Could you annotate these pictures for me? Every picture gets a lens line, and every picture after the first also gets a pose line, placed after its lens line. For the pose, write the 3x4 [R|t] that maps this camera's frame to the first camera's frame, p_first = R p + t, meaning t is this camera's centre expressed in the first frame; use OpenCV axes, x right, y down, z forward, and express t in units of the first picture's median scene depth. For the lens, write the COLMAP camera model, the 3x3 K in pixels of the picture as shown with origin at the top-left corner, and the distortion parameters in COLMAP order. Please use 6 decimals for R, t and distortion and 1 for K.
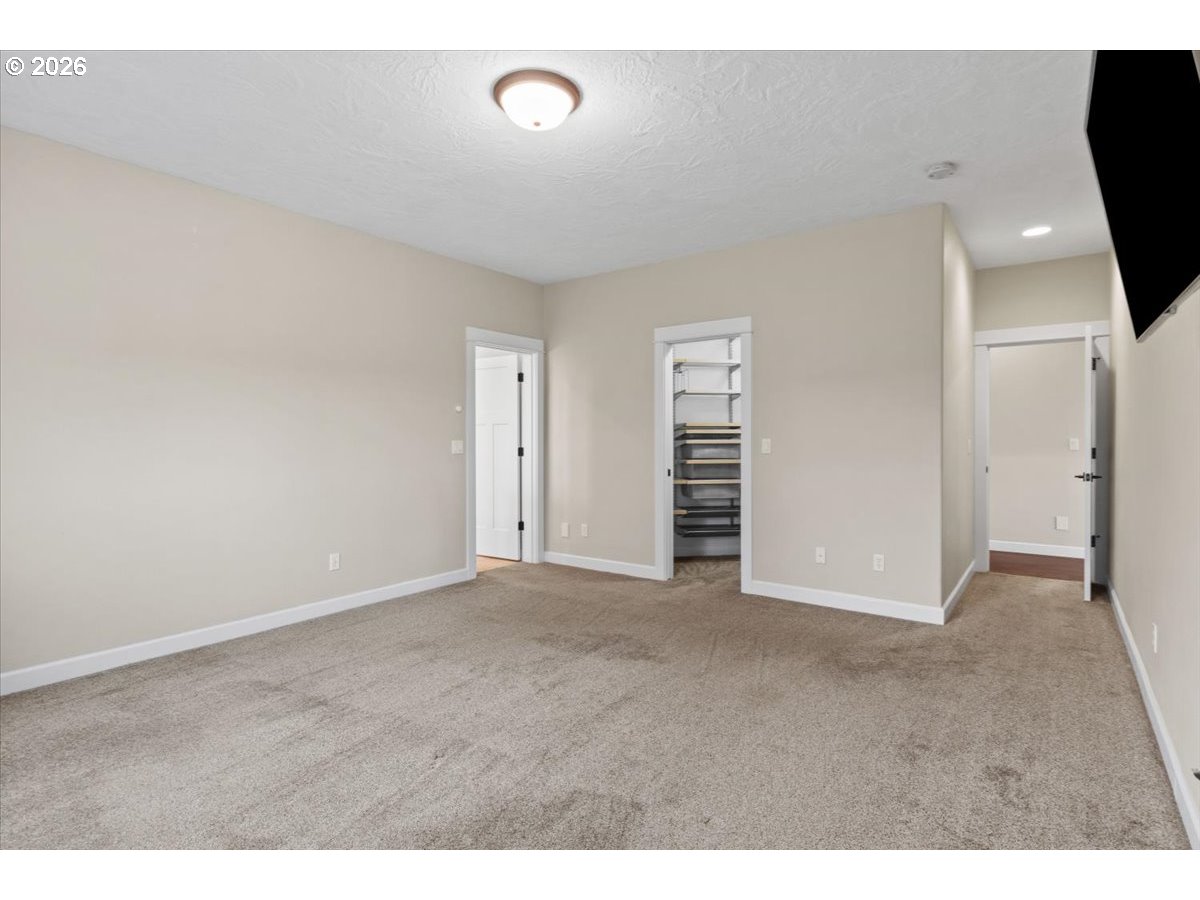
lens RADIAL K [[613.3, 0, 606.8], [0, 613.3, 443.3], [0, 0, 1]] dist [-0.007276, -0.000009]
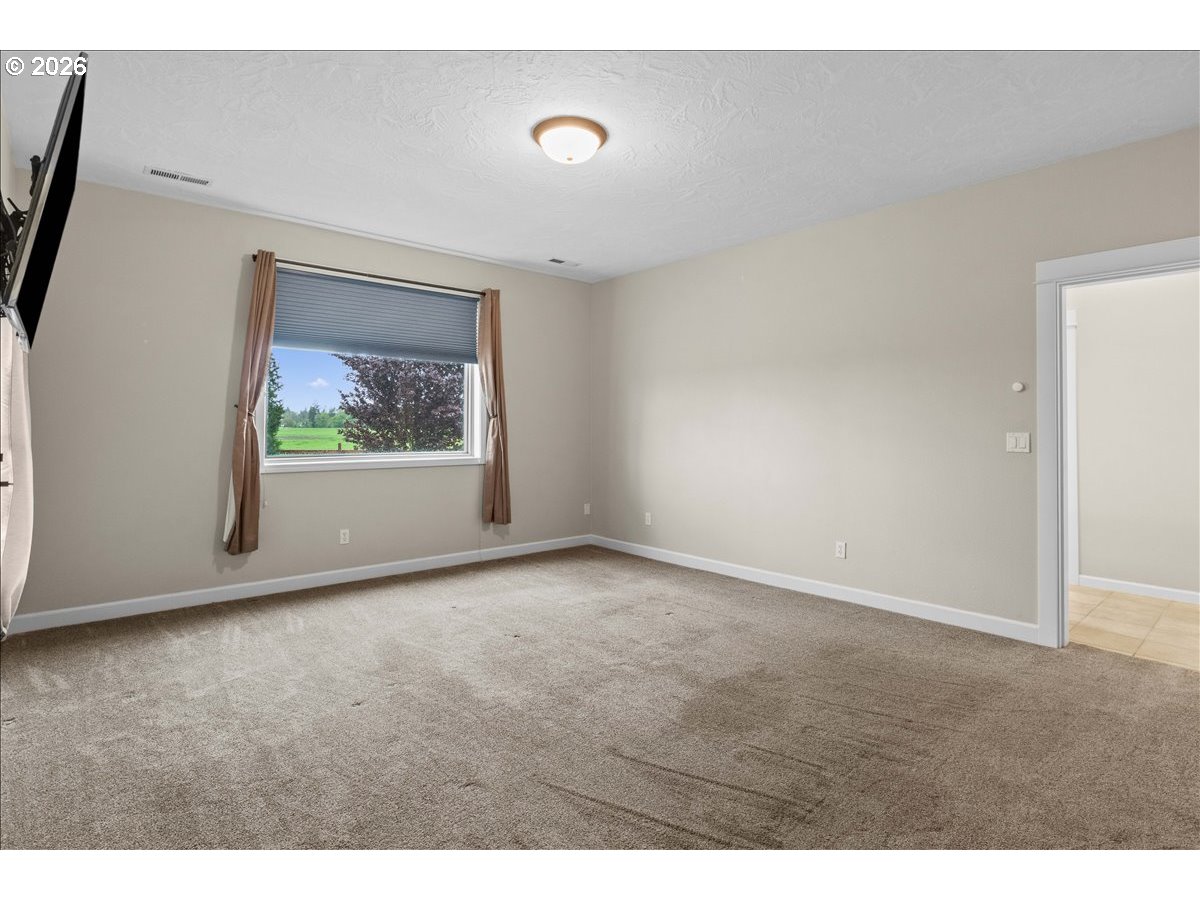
lens RADIAL K [[613.3, 0, 595.0], [0, 613.3, 419.0], [0, 0, 1]] dist [-0.007276, -0.000009]
pose [[-0.212928, -0.004150, -0.977059, 0.641660], [-0.006374, 0.999976, -0.002858, -0.017993], [0.977047, 0.005620, -0.212949, 0.818112]]
